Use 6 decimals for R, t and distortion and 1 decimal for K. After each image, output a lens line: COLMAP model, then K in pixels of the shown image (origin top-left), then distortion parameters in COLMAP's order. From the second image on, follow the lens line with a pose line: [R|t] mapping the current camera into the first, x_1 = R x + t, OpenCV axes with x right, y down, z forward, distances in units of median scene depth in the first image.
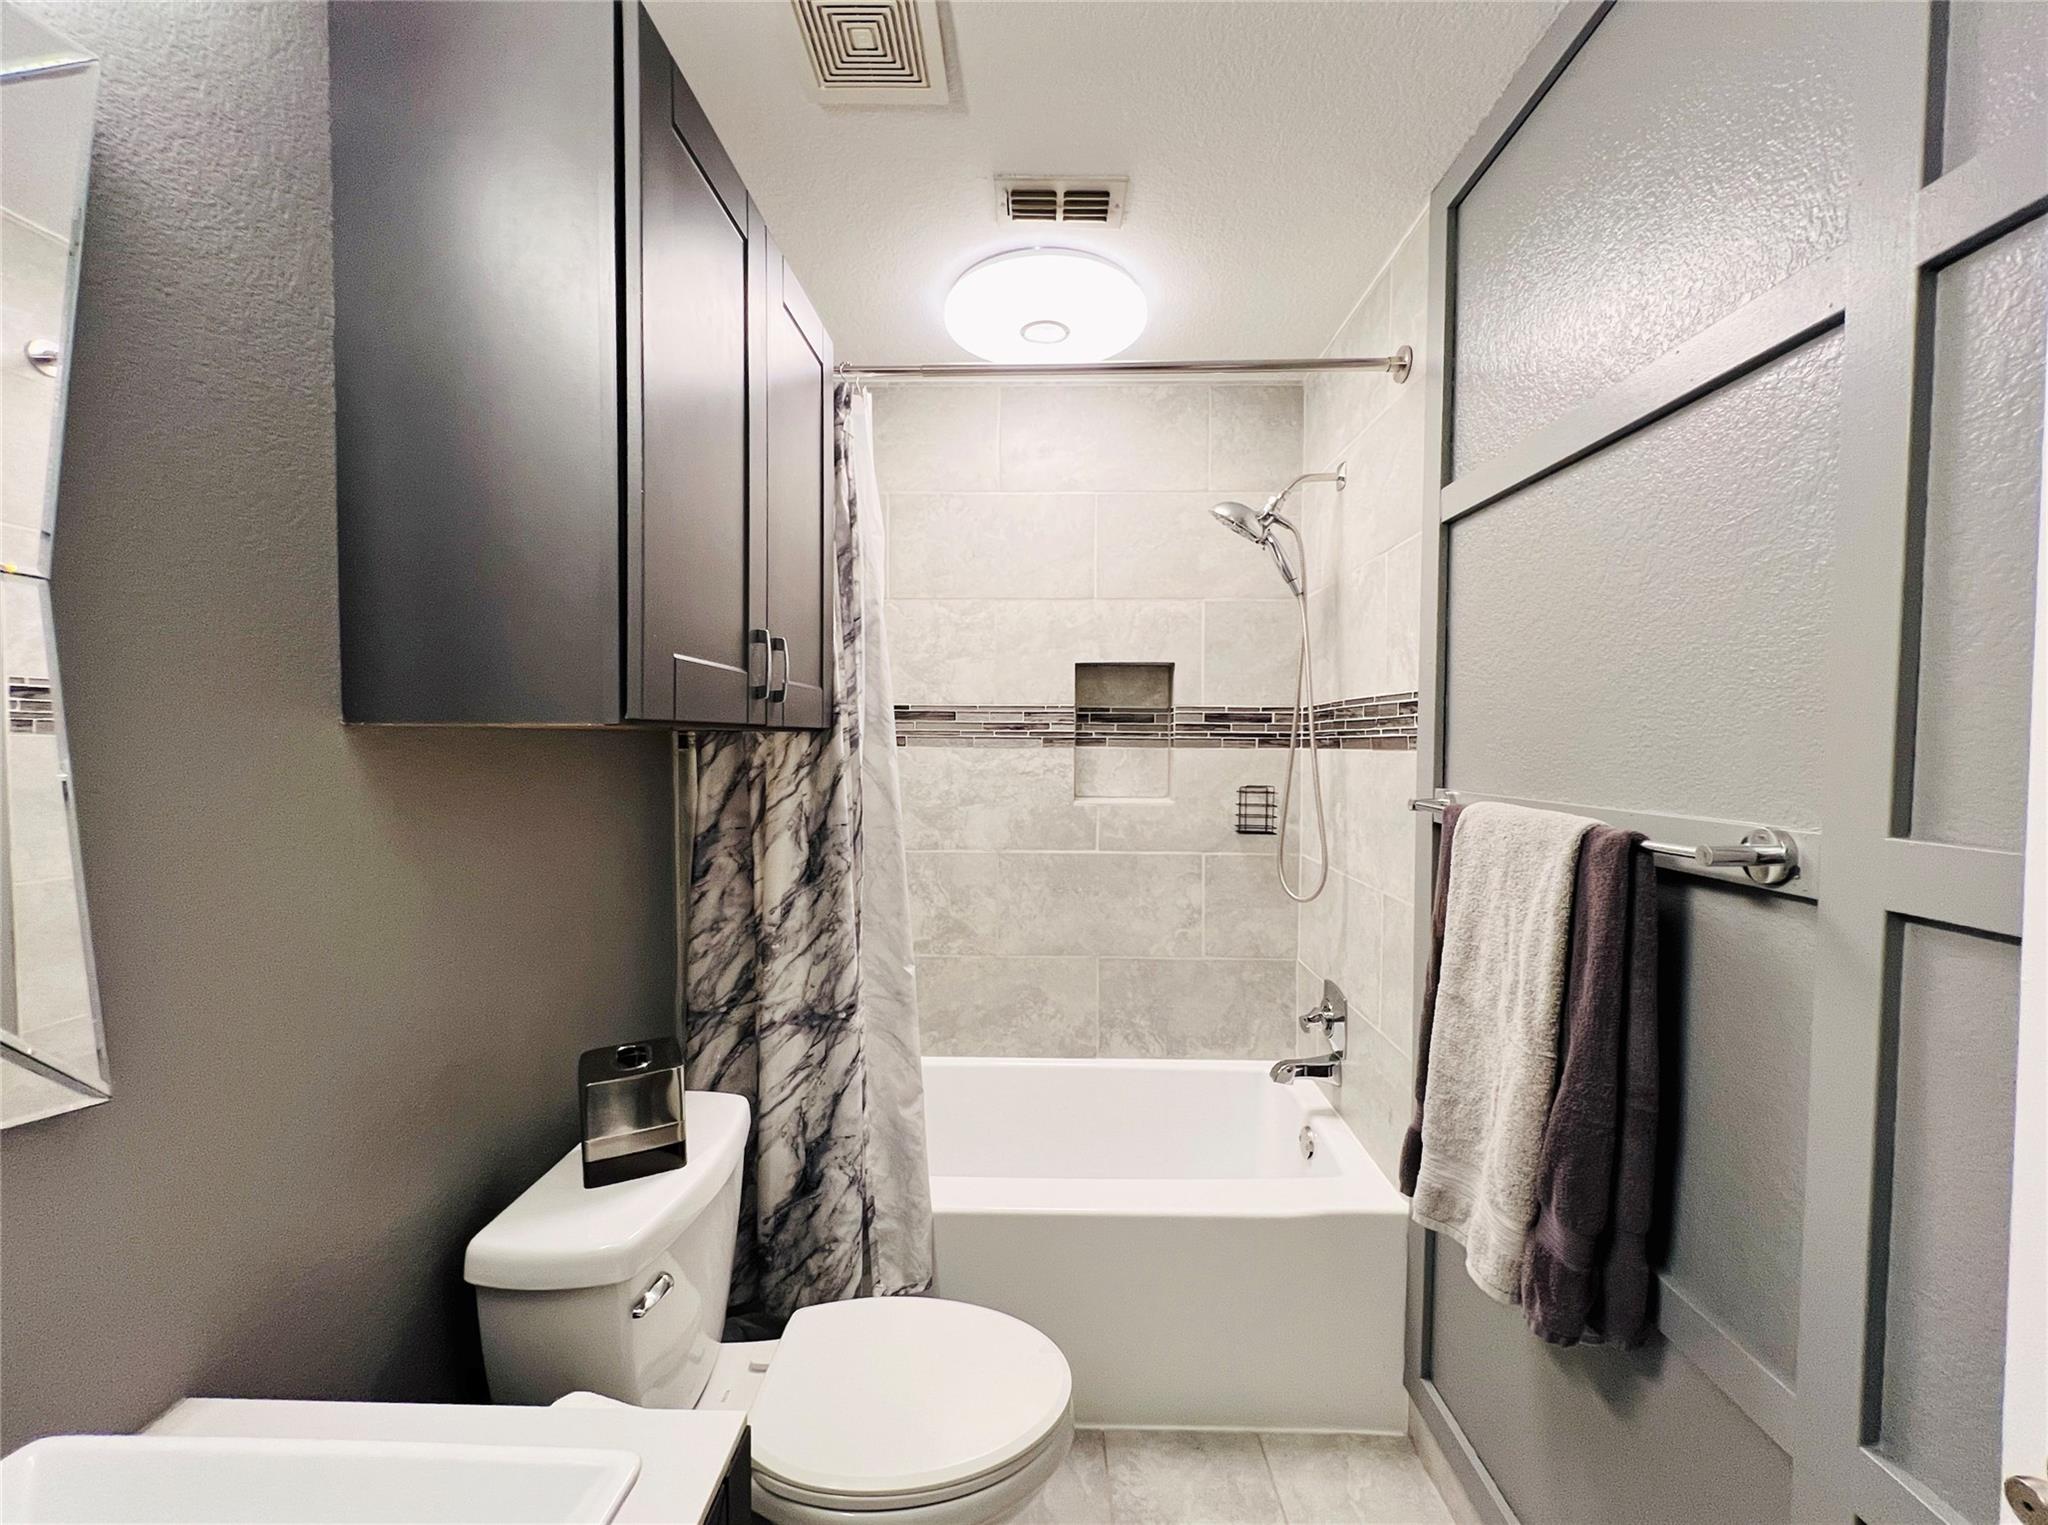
lens RADIAL K [[823.4, 0, 1032.3], [0, 823.4, 766.5], [0, 0, 1]] dist [-0.000876, 0.000440]
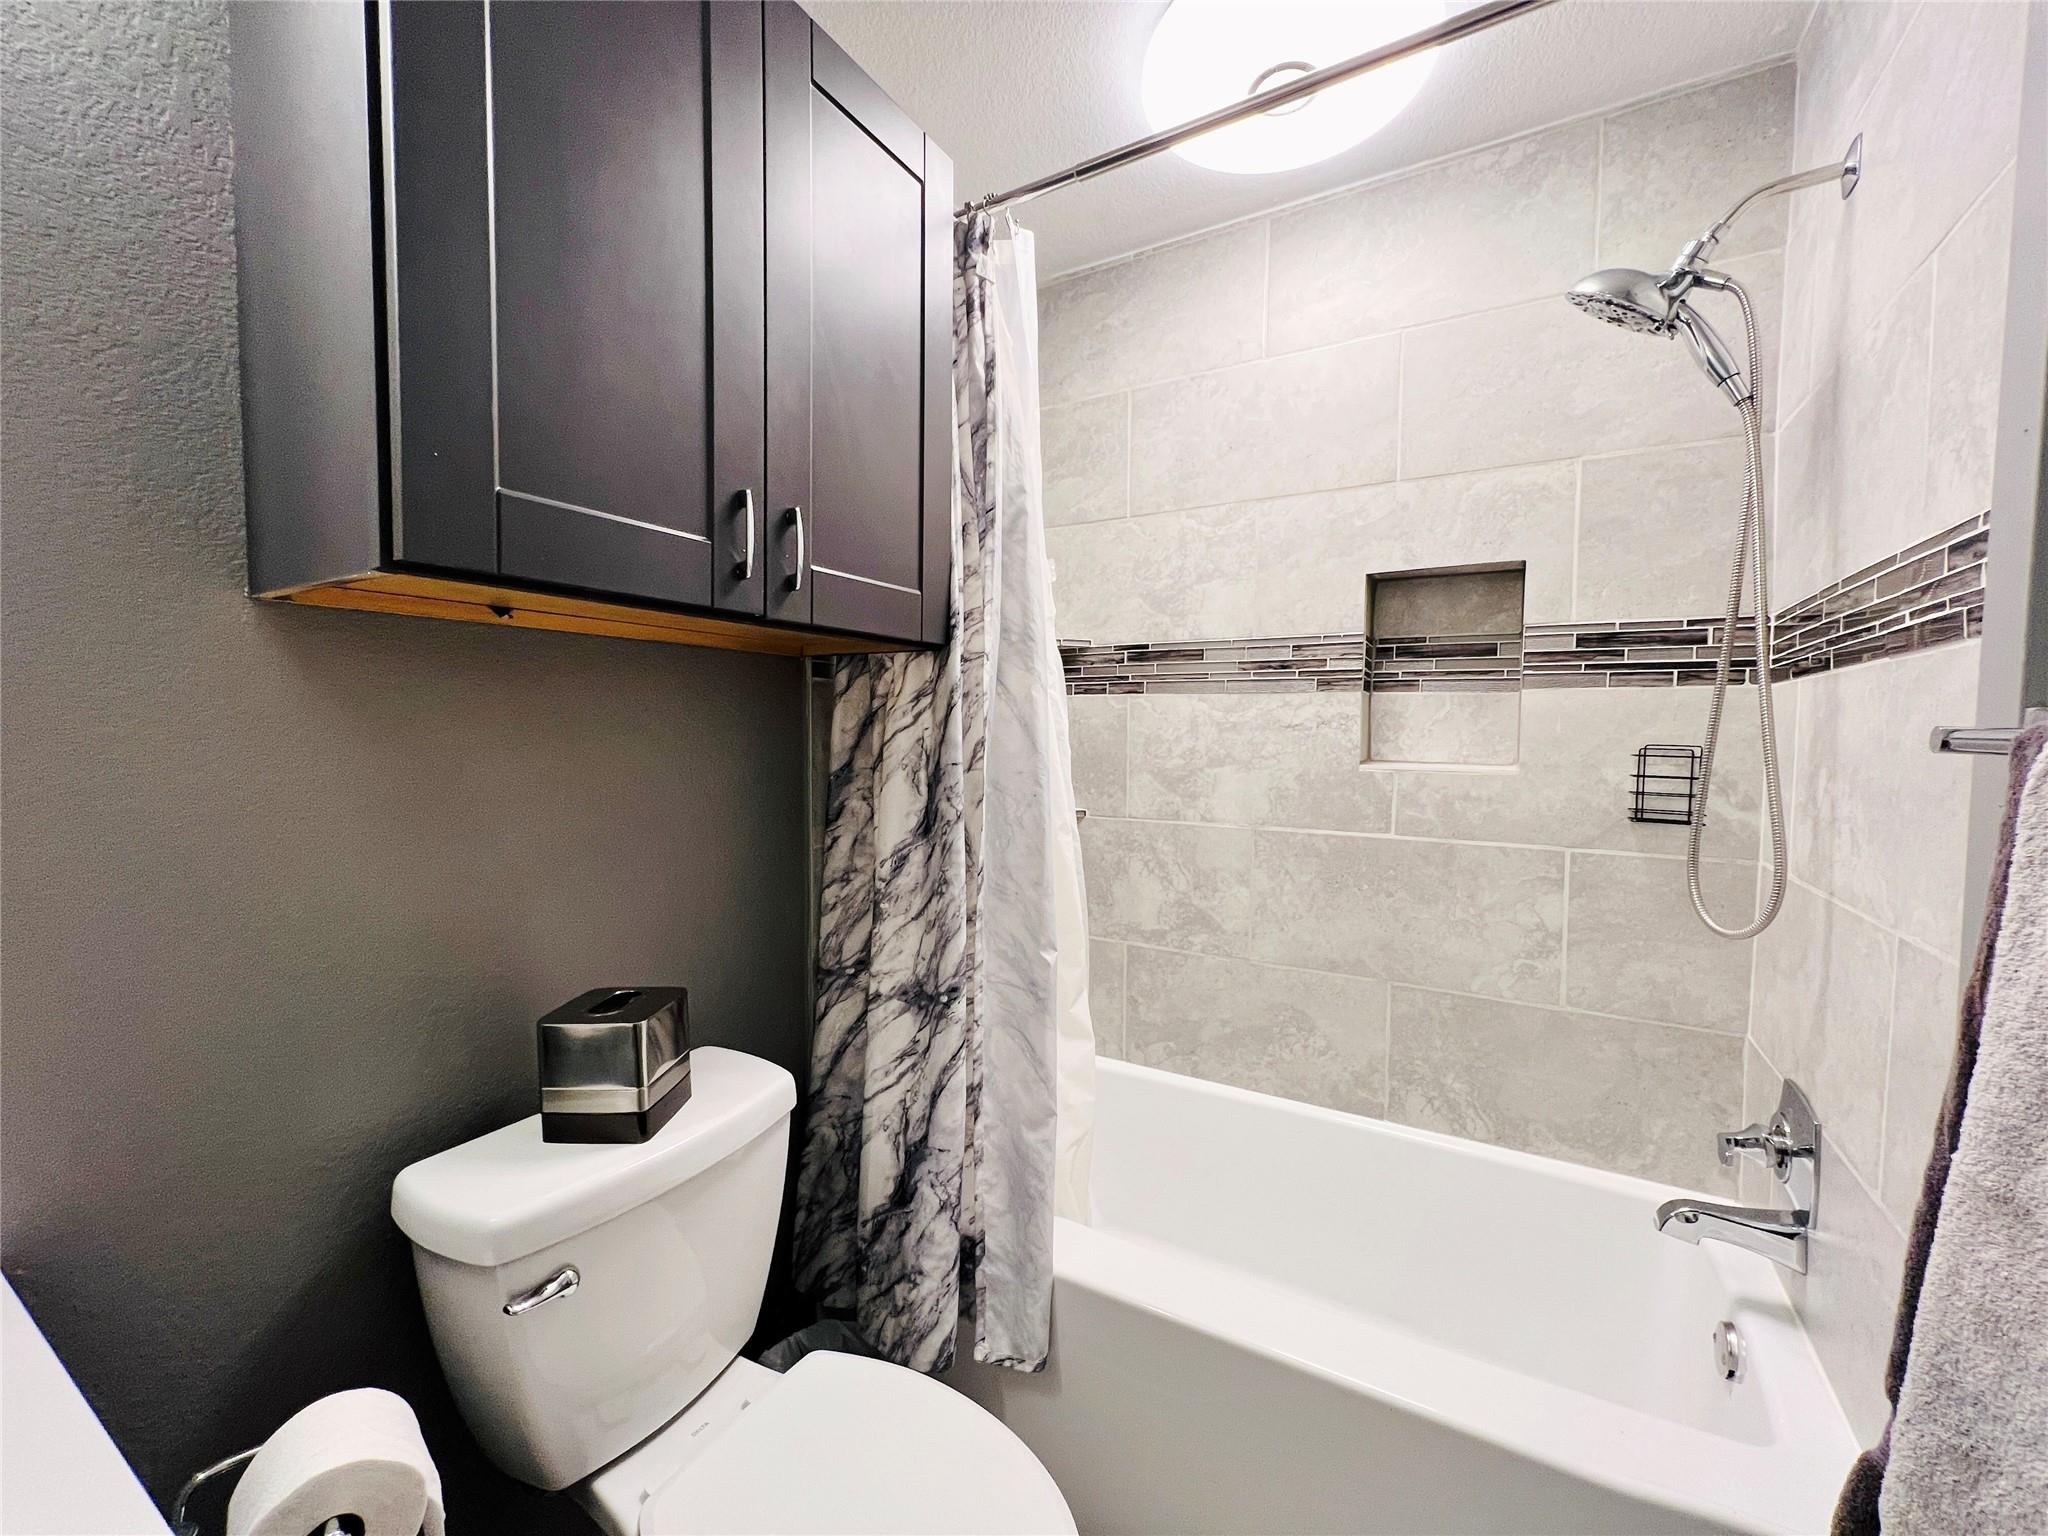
lens RADIAL K [[823.4, 0, 1025.5], [0, 823.4, 771.4], [0, 0, 1]] dist [-0.000876, 0.000440]
pose [[0.874442, 0.028344, -0.484302, 0.172601], [-0.021202, 0.999571, 0.020217, 0.046804], [0.484667, -0.007410, 0.874667, 0.257046]]
